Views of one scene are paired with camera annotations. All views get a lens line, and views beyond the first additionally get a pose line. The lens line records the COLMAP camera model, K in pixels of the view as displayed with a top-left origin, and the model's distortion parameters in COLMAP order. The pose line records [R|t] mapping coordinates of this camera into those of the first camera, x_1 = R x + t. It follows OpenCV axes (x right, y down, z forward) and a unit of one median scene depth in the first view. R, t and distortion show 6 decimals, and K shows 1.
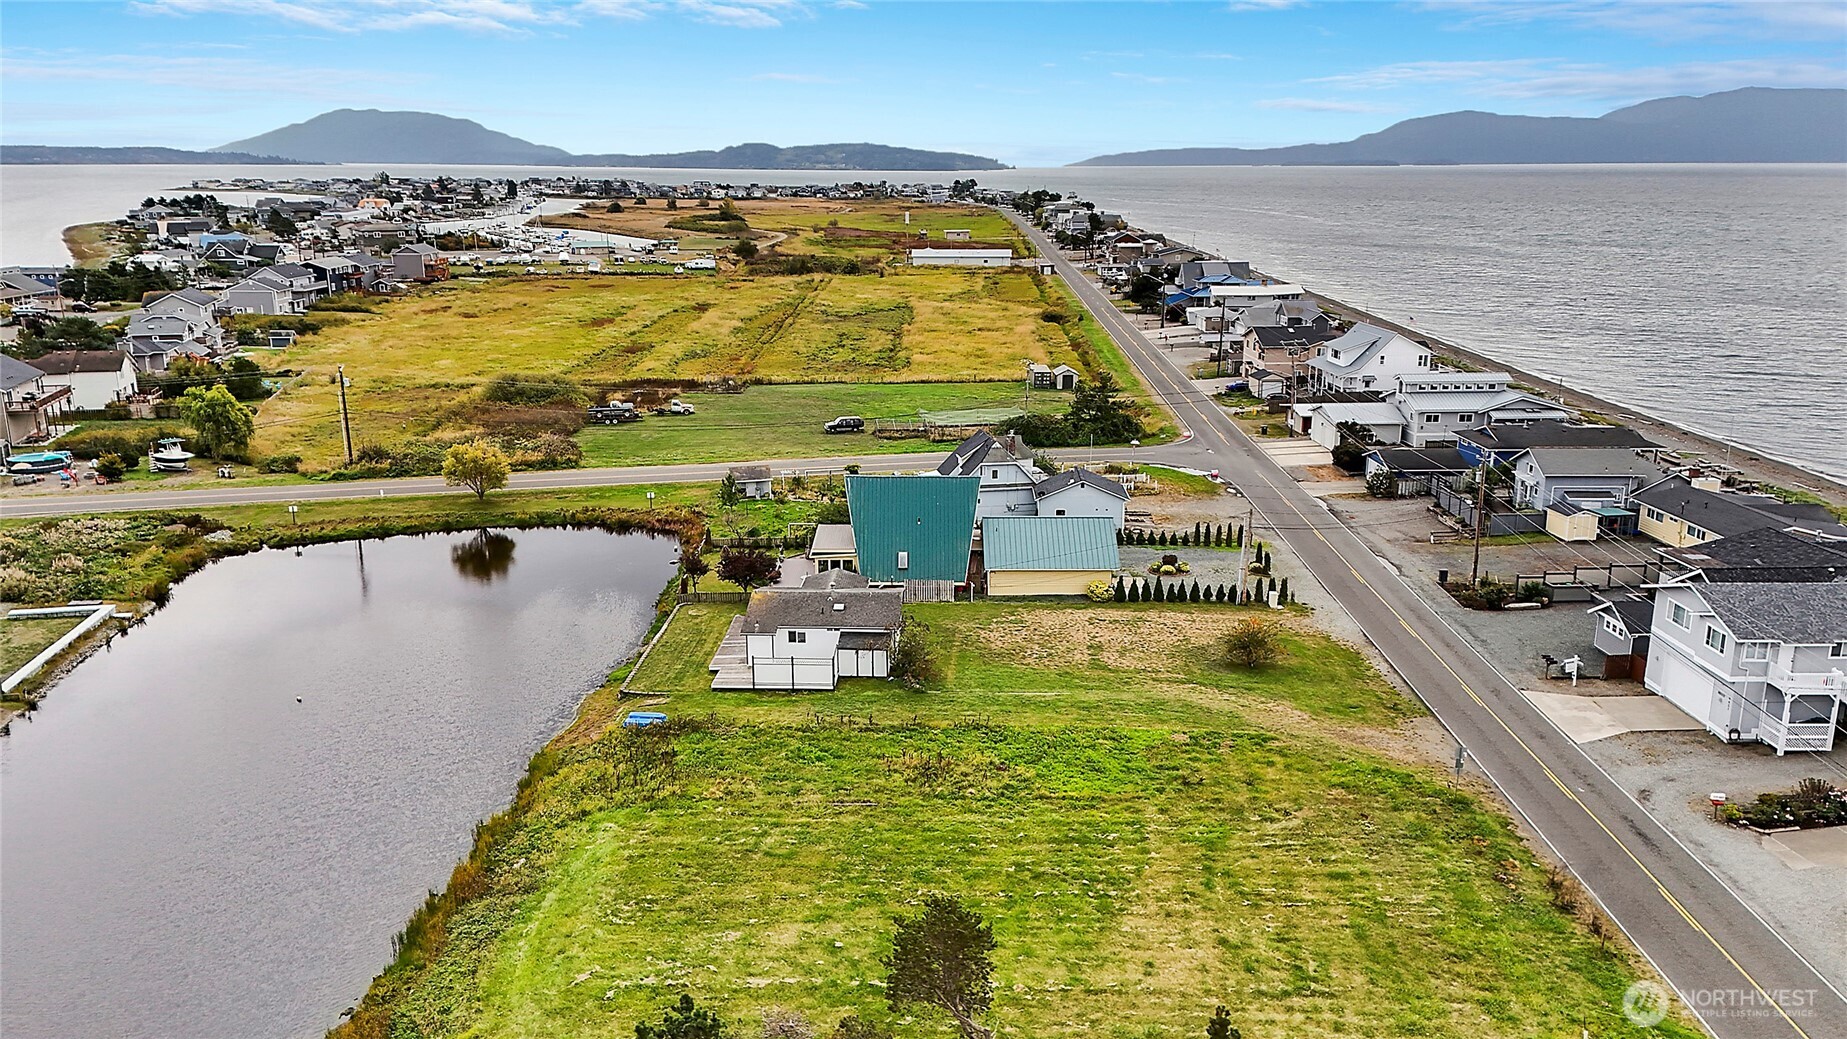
lens RADIAL K [[1333.0, 0, 923.5], [0, 1333.0, 519.5], [0, 0, 1]] dist [-0.003599, 0.002083]
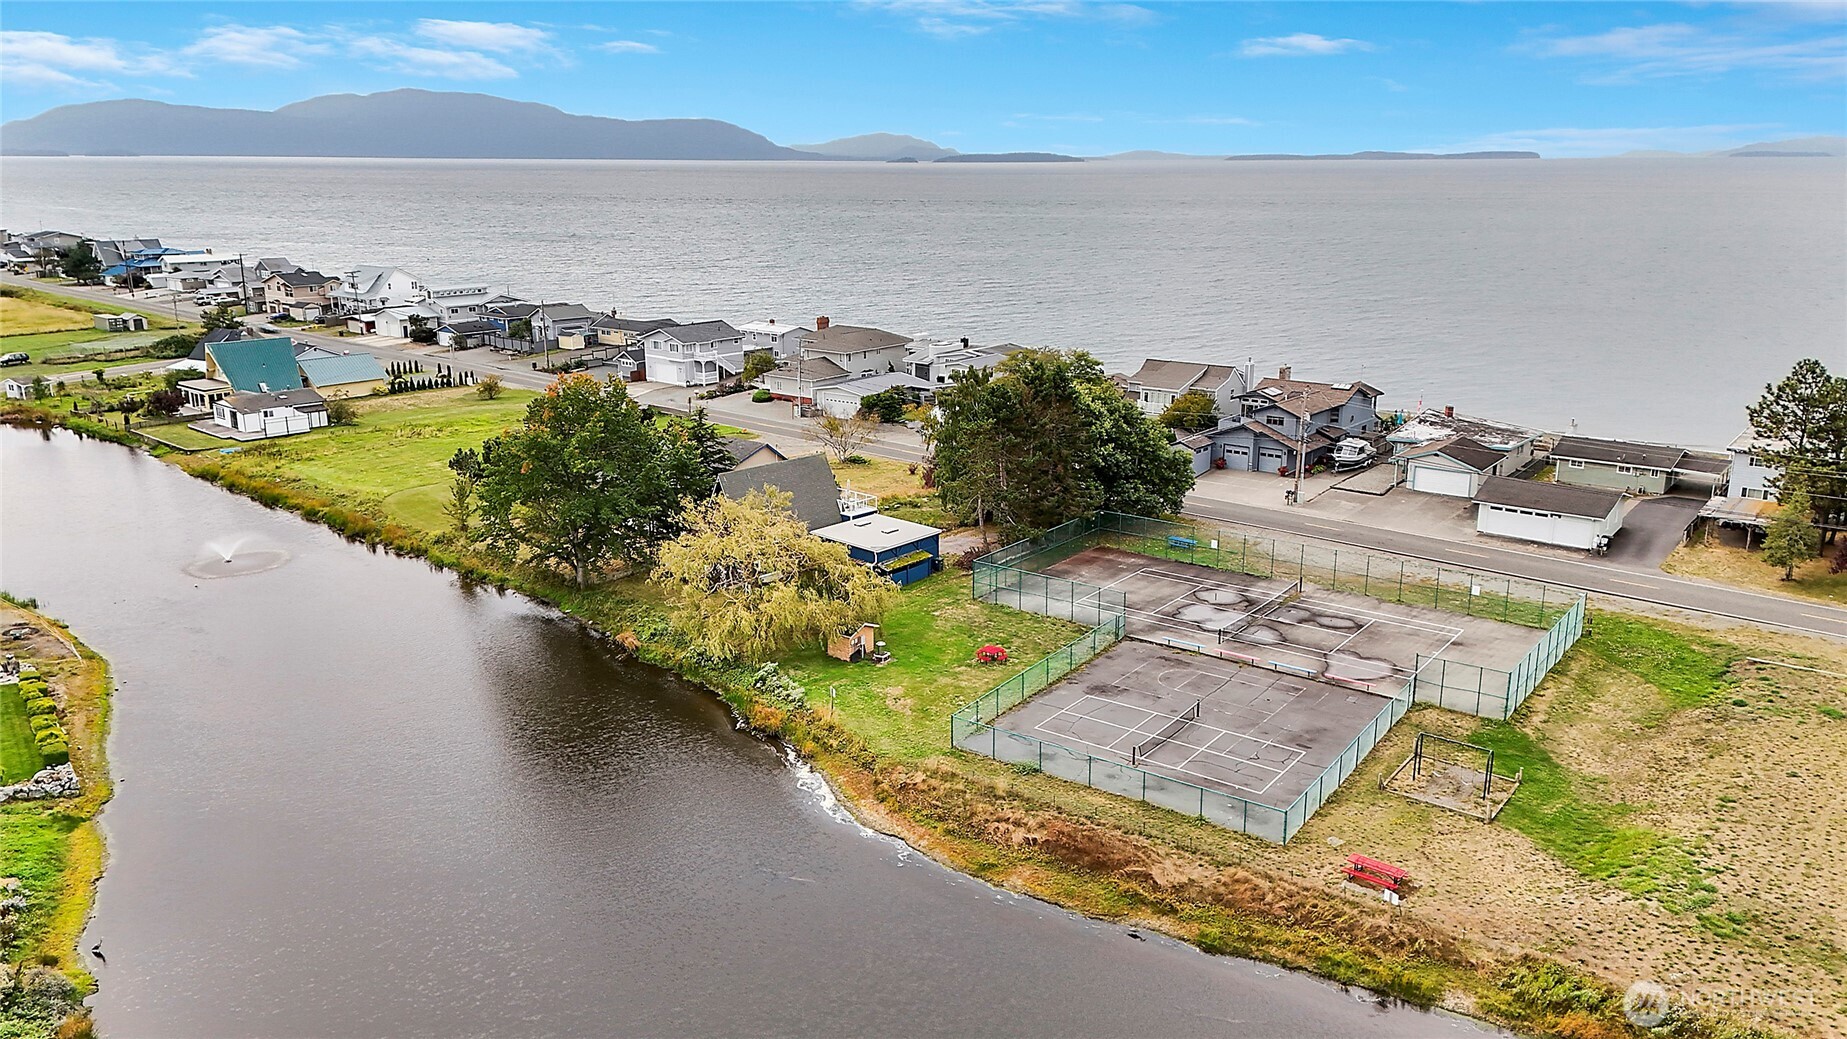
lens RADIAL K [[1333.0, 0, 923.5], [0, 1333.0, 519.5], [0, 0, 1]] dist [-0.003599, 0.002083]
pose [[0.632813, -0.190156, 0.750592, -0.928906], [0.186109, 0.978311, 0.090941, 0.232216], [-0.751606, 0.082143, 0.654477, -0.858327]]
